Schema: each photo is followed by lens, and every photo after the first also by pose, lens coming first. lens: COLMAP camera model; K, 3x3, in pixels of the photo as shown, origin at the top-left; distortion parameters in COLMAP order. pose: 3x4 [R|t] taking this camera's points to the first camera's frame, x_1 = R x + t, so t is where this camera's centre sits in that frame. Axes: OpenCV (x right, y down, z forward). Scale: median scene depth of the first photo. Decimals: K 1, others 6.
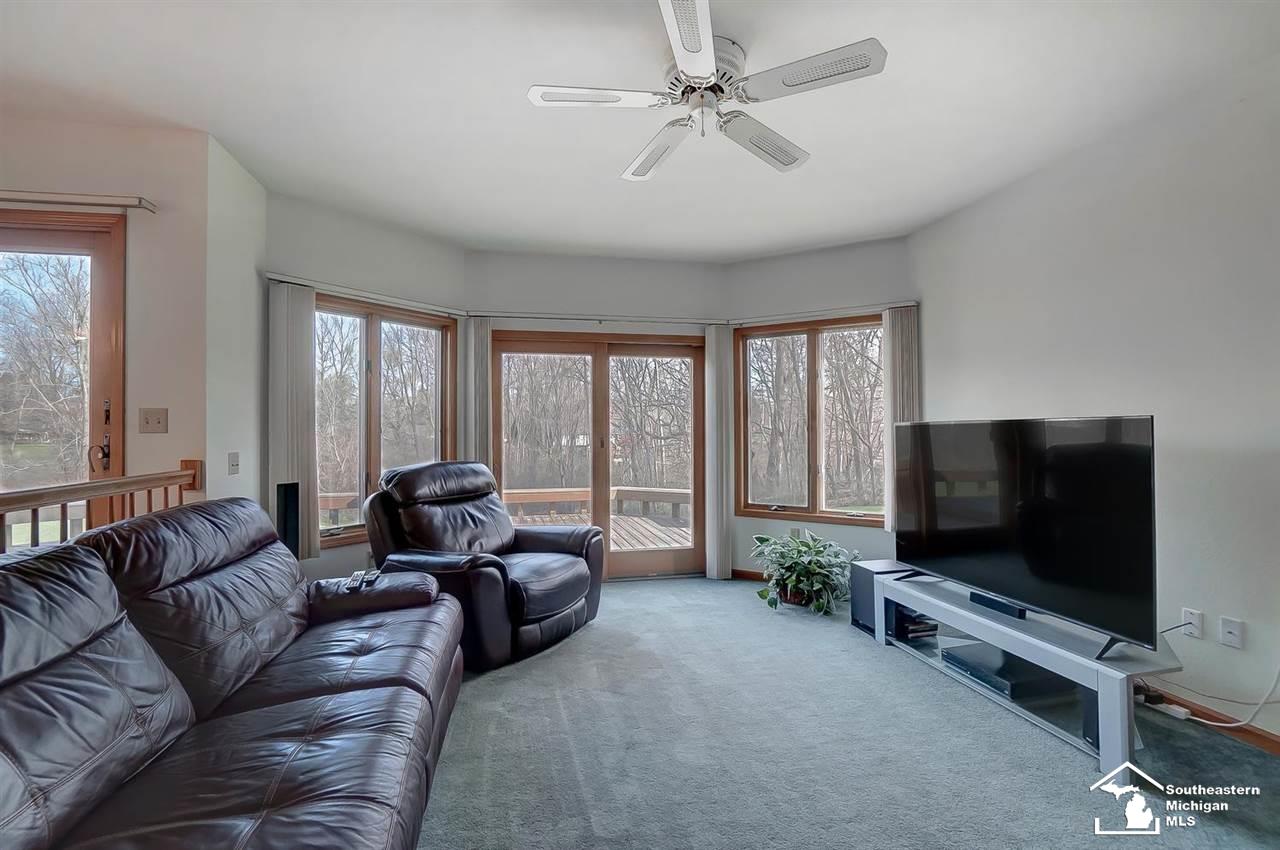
lens RADIAL K [[575.4, 0, 640.0], [0, 575.4, 425.0], [0, 0, 1]] dist [-0.061060, 0.019682]
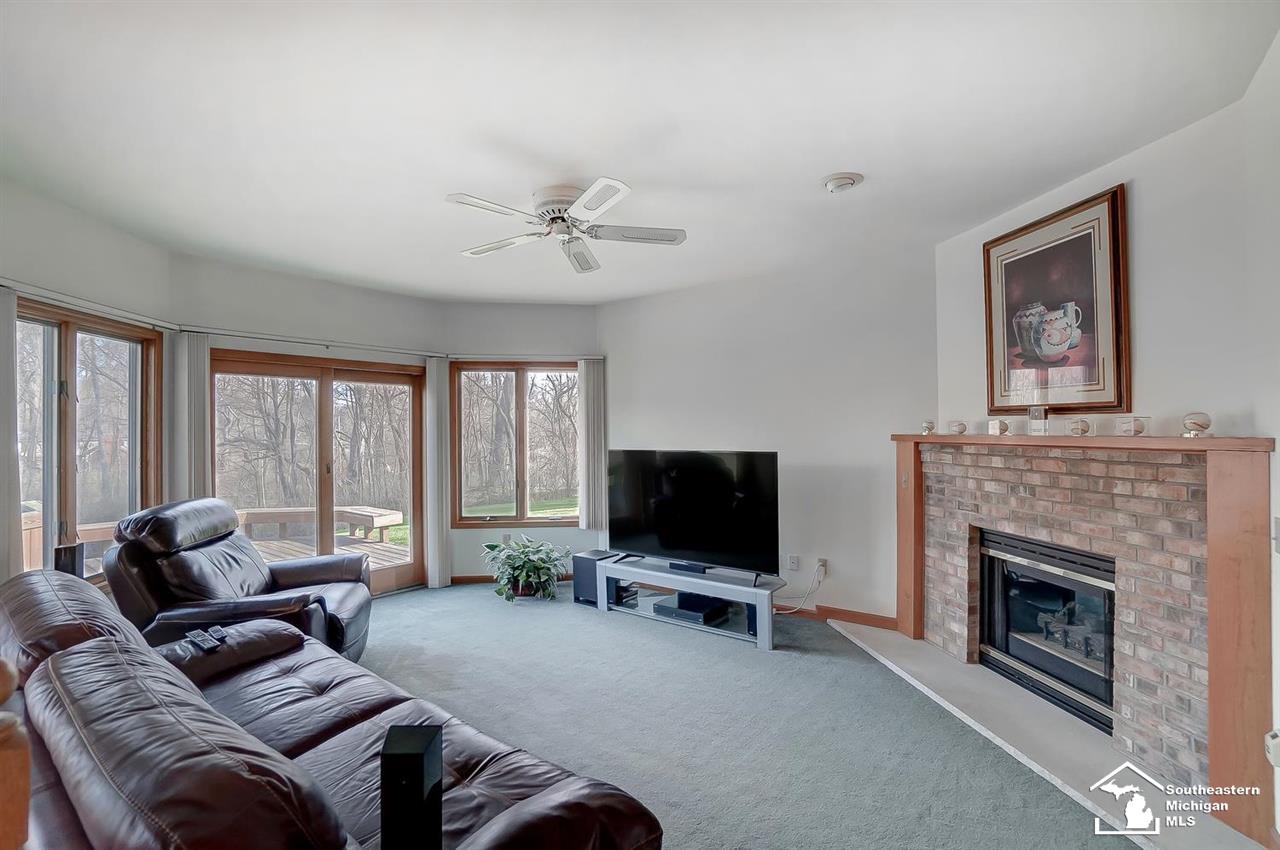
lens RADIAL K [[555.4, 0, 629.6], [0, 555.4, 428.3], [0, 0, 1]] dist [-0.057618, 0.017814]
pose [[0.782182, 0.004276, 0.623036, -0.297684], [-0.000982, 0.999984, -0.005630, -0.040641], [-0.623050, 0.003792, 0.782173, -0.074331]]
